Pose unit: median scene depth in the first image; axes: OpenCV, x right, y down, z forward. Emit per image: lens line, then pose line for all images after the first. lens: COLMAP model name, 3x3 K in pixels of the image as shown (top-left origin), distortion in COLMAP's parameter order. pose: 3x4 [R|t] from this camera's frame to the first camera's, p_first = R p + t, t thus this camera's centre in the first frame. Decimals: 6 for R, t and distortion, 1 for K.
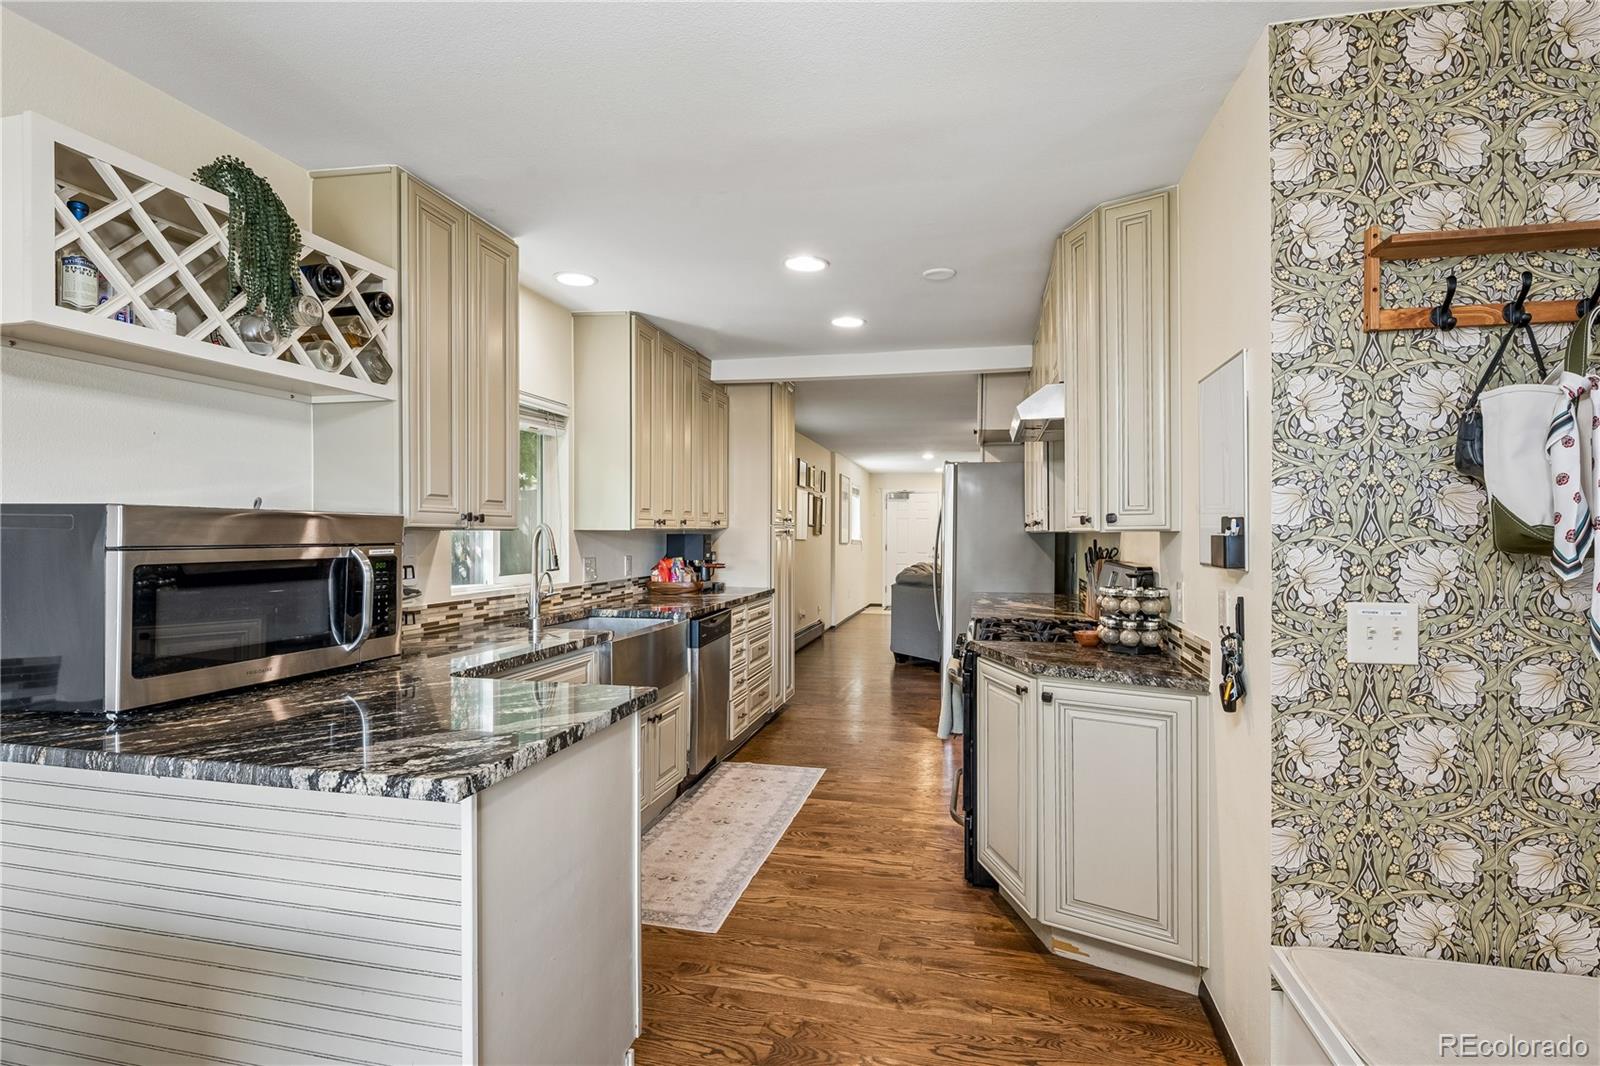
lens RADIAL K [[804.4, 0, 802.1], [0, 804.4, 542.4], [0, 0, 1]] dist [-0.000928, -0.002545]
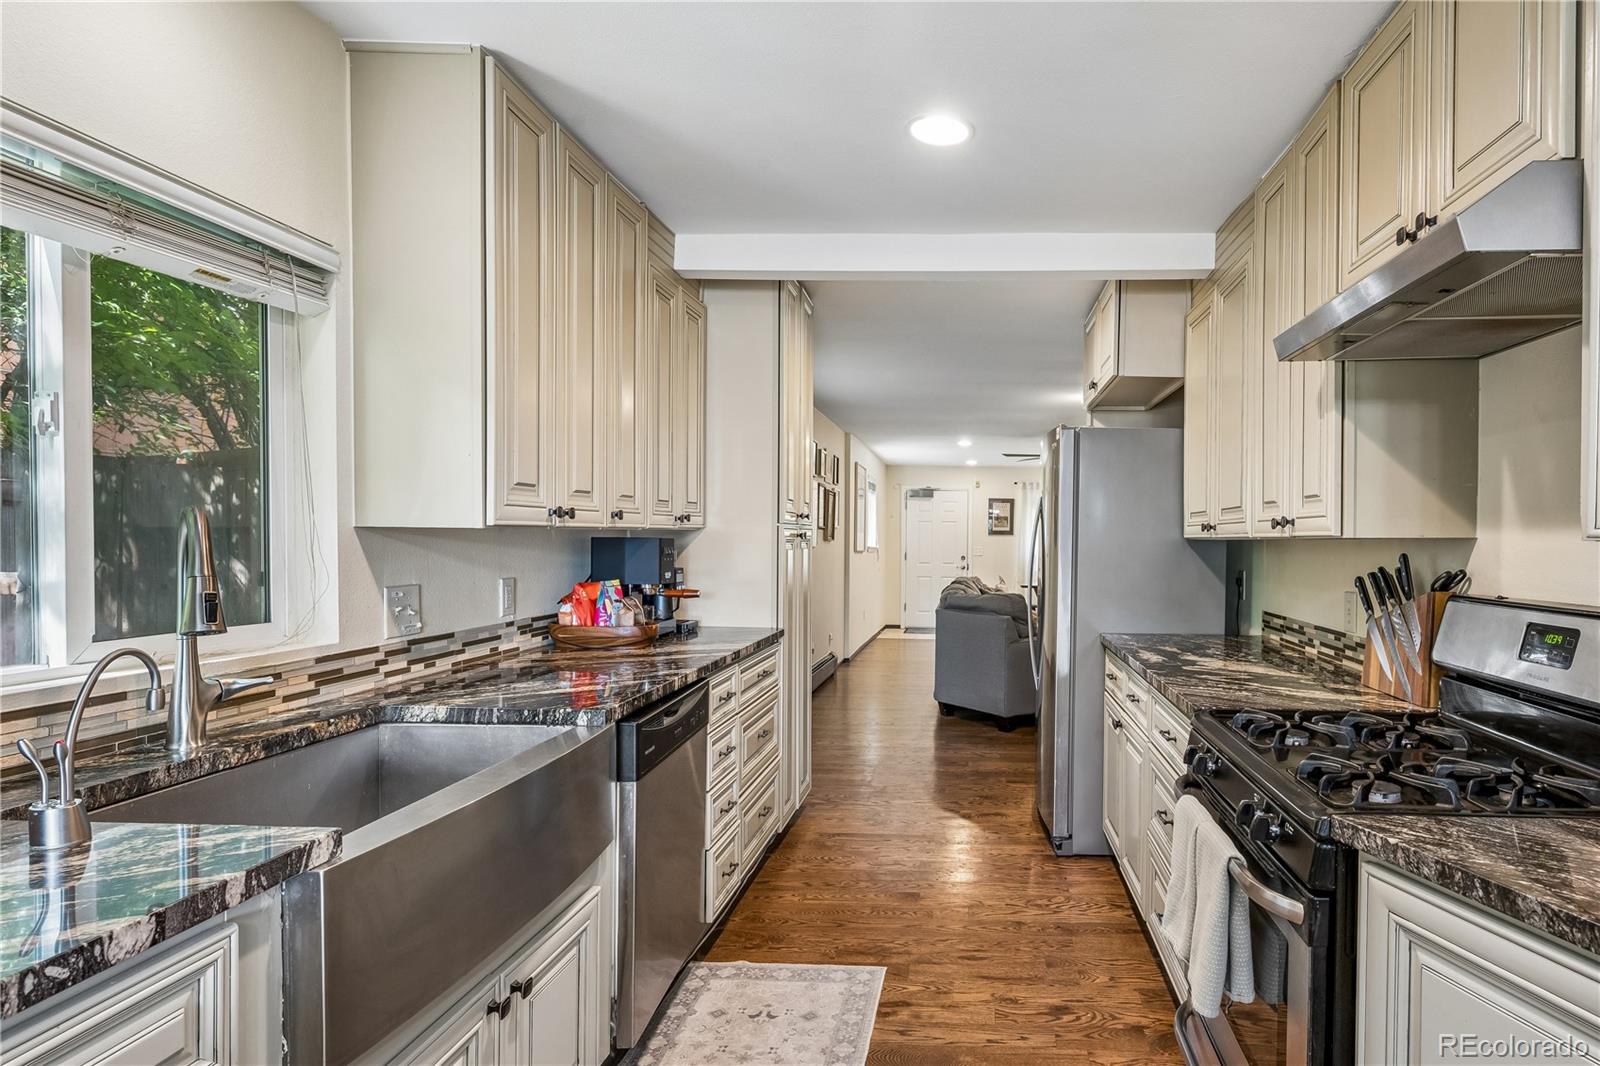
lens RADIAL K [[804.4, 0, 929.0], [0, 804.4, 547.3], [0, 0, 1]] dist [-0.000928, -0.002545]
pose [[0.984365, 0.004487, 0.176086, -0.047847], [-0.004257, 0.999990, -0.001683, -0.004894], [-0.176092, 0.000907, 0.984373, 0.548736]]
